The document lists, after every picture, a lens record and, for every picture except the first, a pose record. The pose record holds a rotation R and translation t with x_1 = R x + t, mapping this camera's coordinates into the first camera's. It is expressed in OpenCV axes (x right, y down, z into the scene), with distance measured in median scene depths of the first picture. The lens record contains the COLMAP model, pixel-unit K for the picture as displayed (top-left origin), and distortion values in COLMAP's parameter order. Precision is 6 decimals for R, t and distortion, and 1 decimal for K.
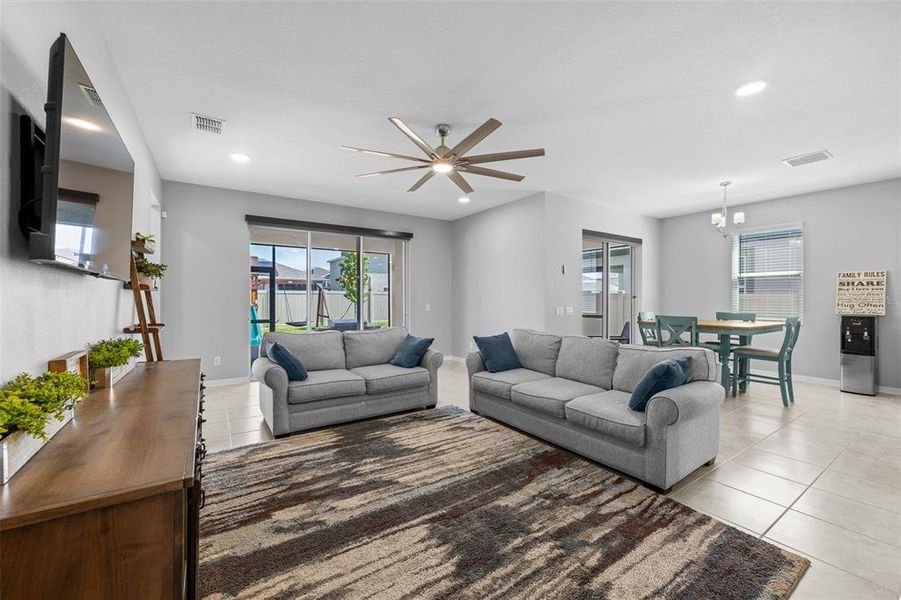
lens RADIAL K [[354.7, 0, 445.9], [0, 354.7, 302.9], [0, 0, 1]] dist [-0.001107, -0.000059]
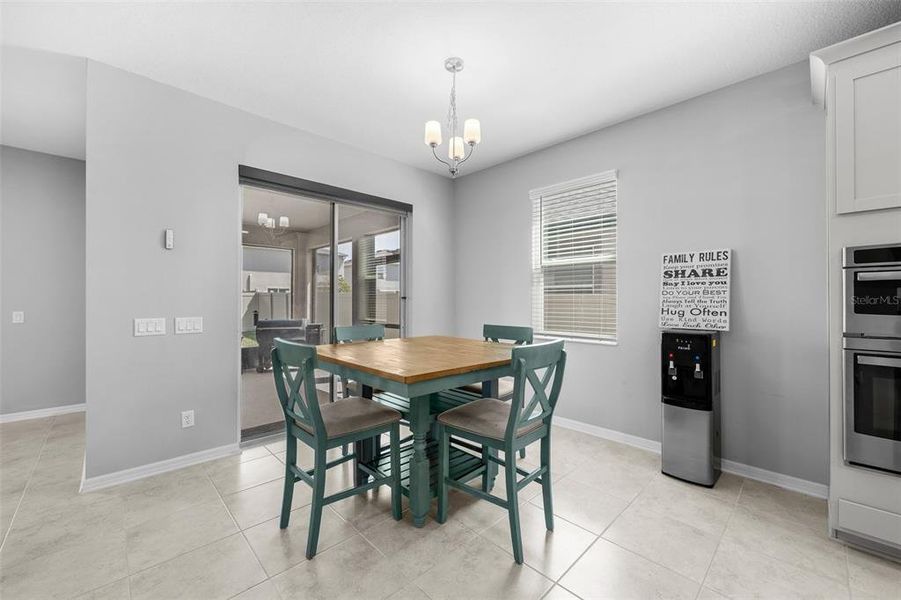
lens RADIAL K [[354.7, 0, 447.2], [0, 354.7, 301.2], [0, 0, 1]] dist [-0.001107, -0.000059]
pose [[0.984863, -0.001369, 0.173328, 0.697370], [0.003149, 0.999945, -0.009997, -0.006362], [-0.173305, 0.010391, 0.984813, 0.522378]]
